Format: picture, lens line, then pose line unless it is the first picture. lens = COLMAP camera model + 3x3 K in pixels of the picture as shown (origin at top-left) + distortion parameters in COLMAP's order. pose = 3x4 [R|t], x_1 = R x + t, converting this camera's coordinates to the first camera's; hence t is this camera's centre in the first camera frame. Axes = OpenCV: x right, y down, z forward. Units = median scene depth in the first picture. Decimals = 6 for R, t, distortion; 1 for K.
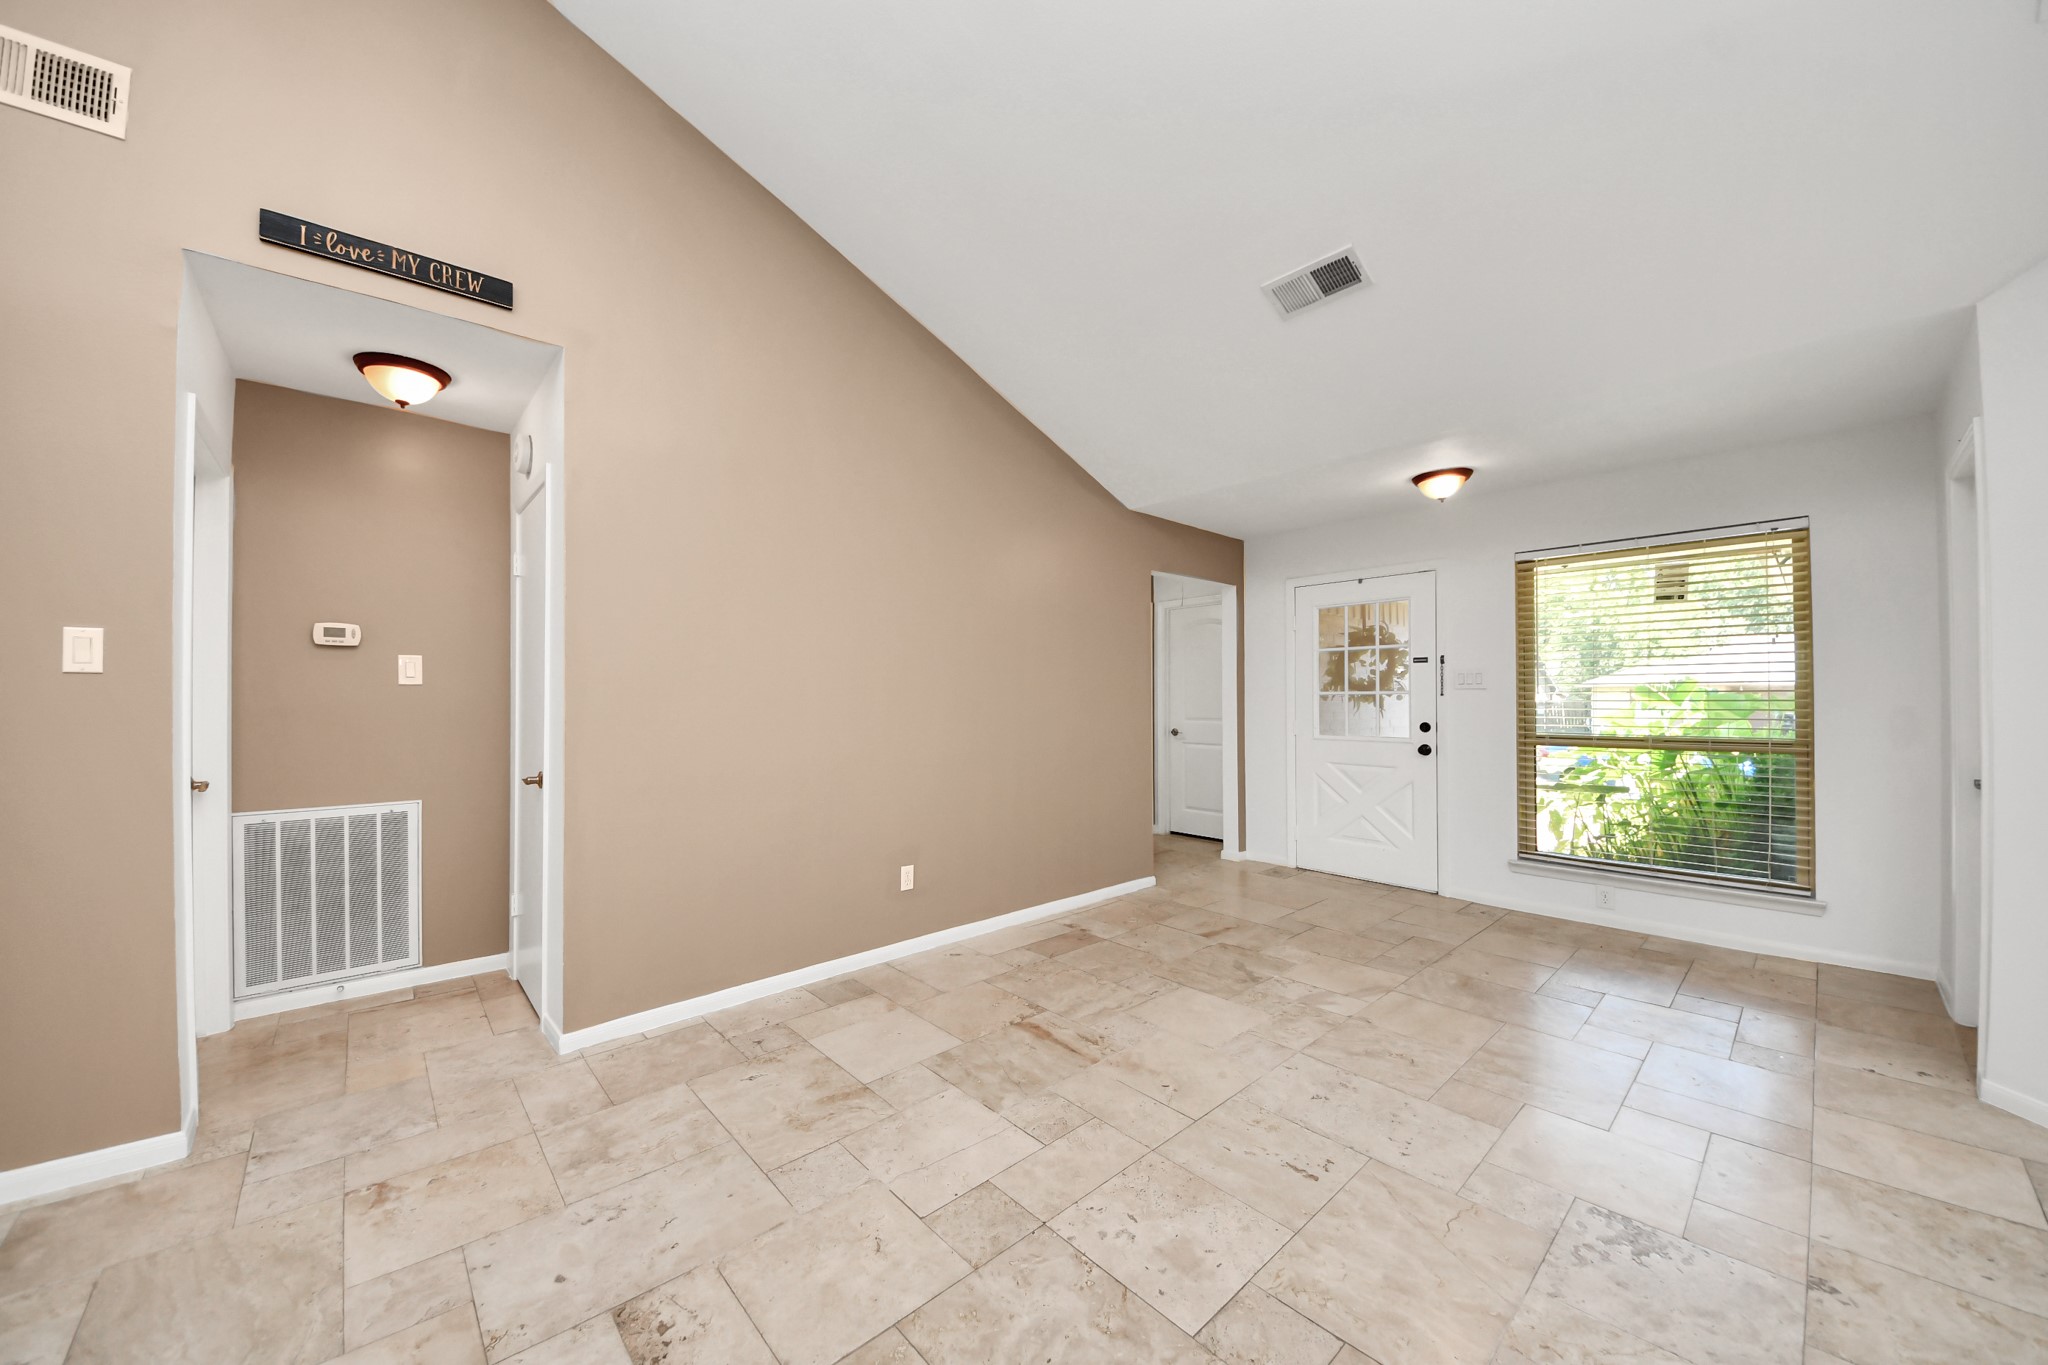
lens RADIAL K [[737.8, 0, 1025.3], [0, 737.8, 694.0], [0, 0, 1]] dist [-0.000087, 0.000024]
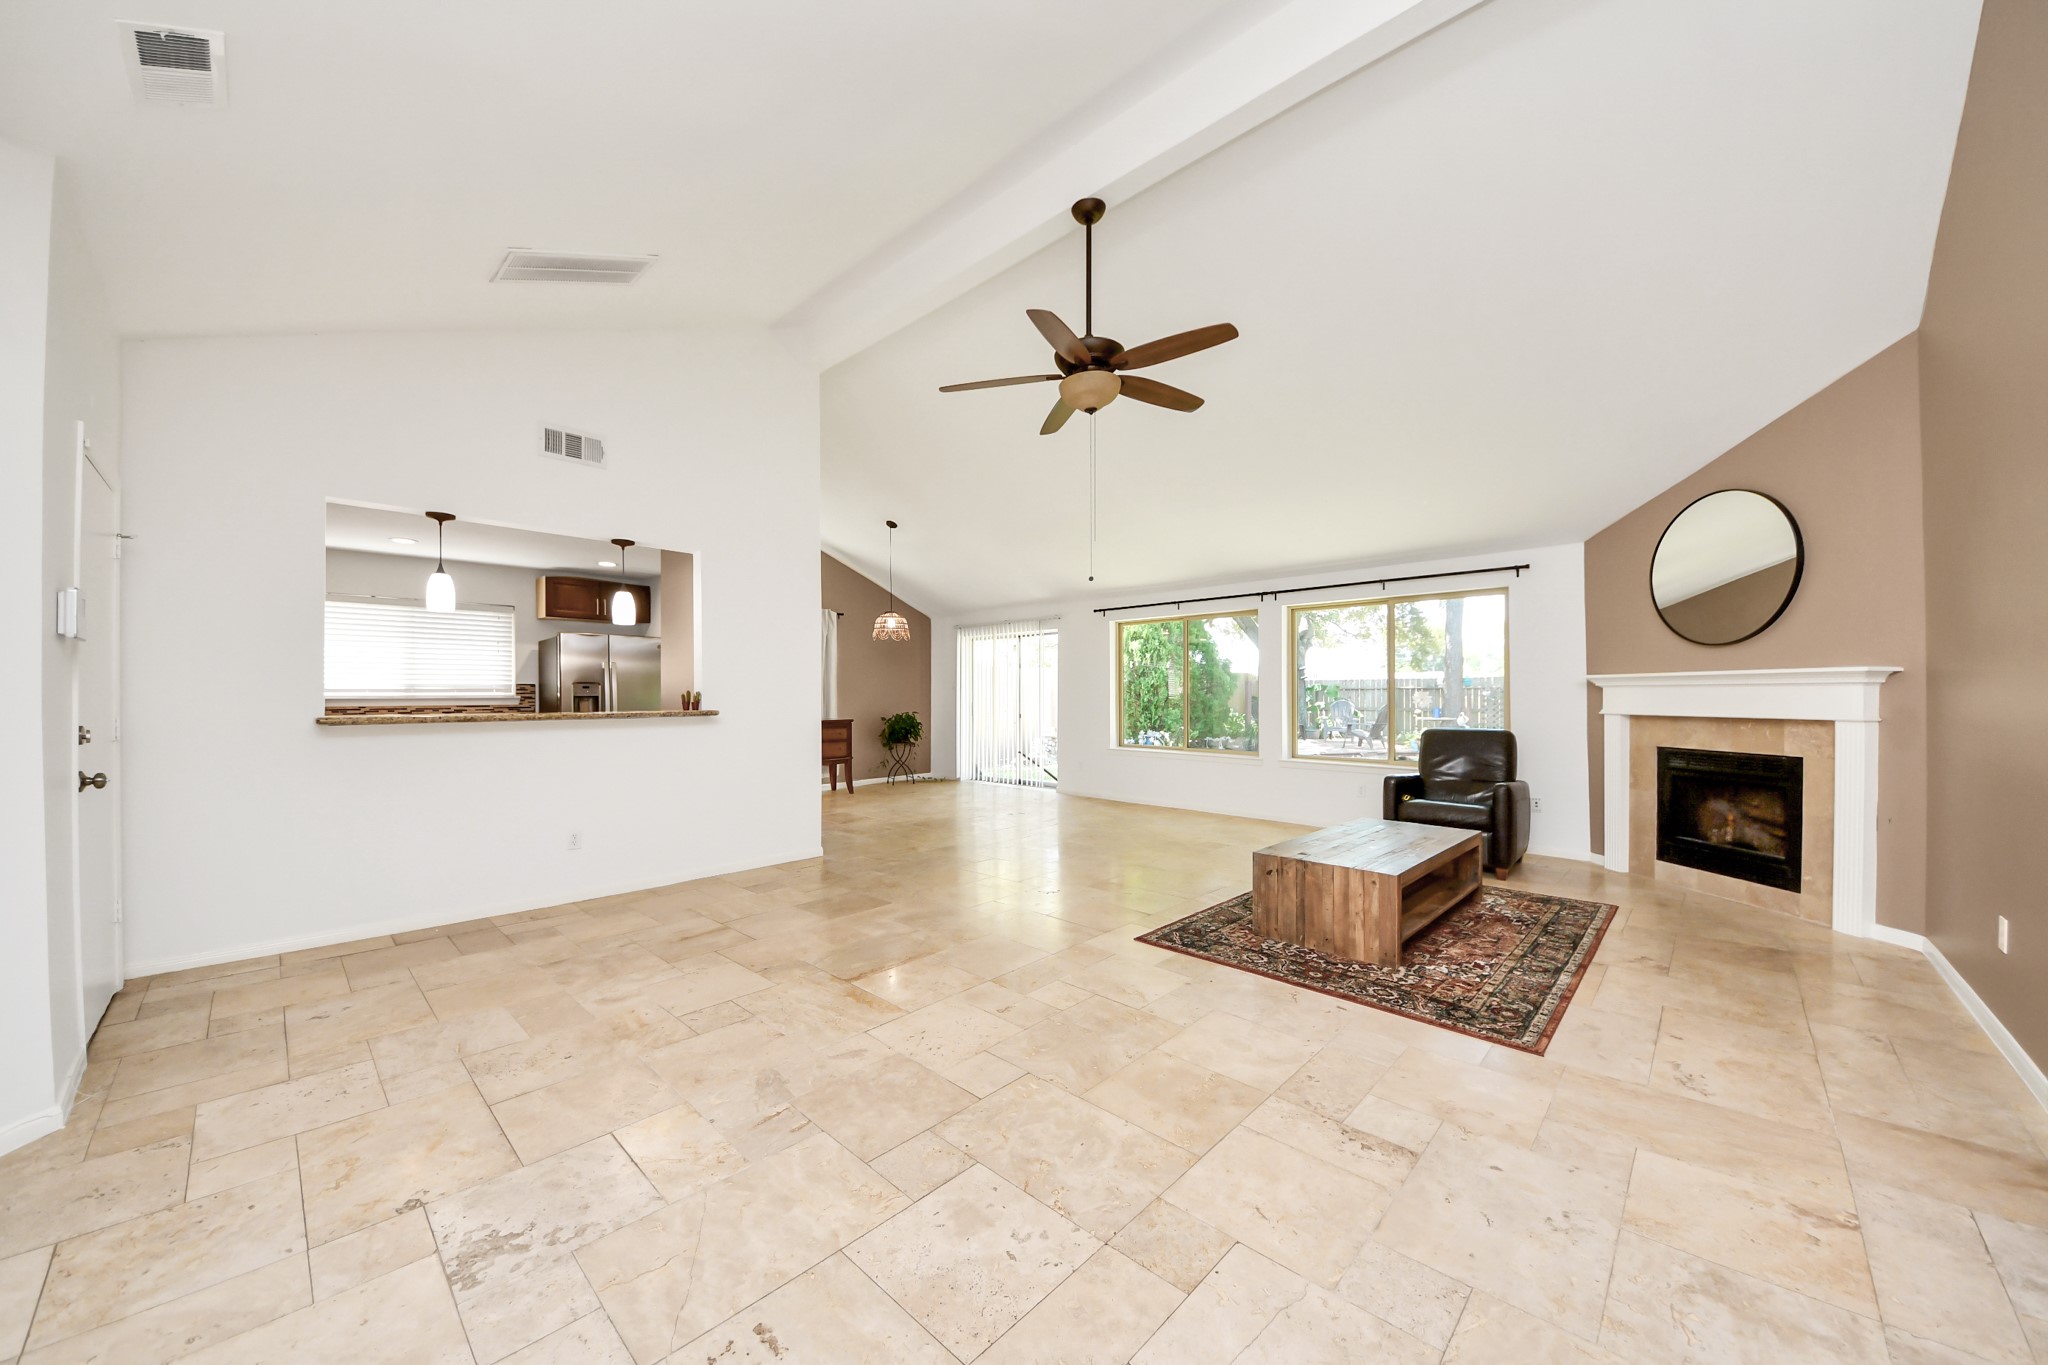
lens RADIAL K [[737.8, 0, 1022.6], [0, 737.8, 692.3], [0, 0, 1]] dist [-0.000087, 0.000024]
pose [[-0.997708, 0.003355, -0.067579, 0.197925], [0.003921, 0.999958, -0.008233, 0.026523], [0.067549, -0.008479, -0.997680, 1.988774]]
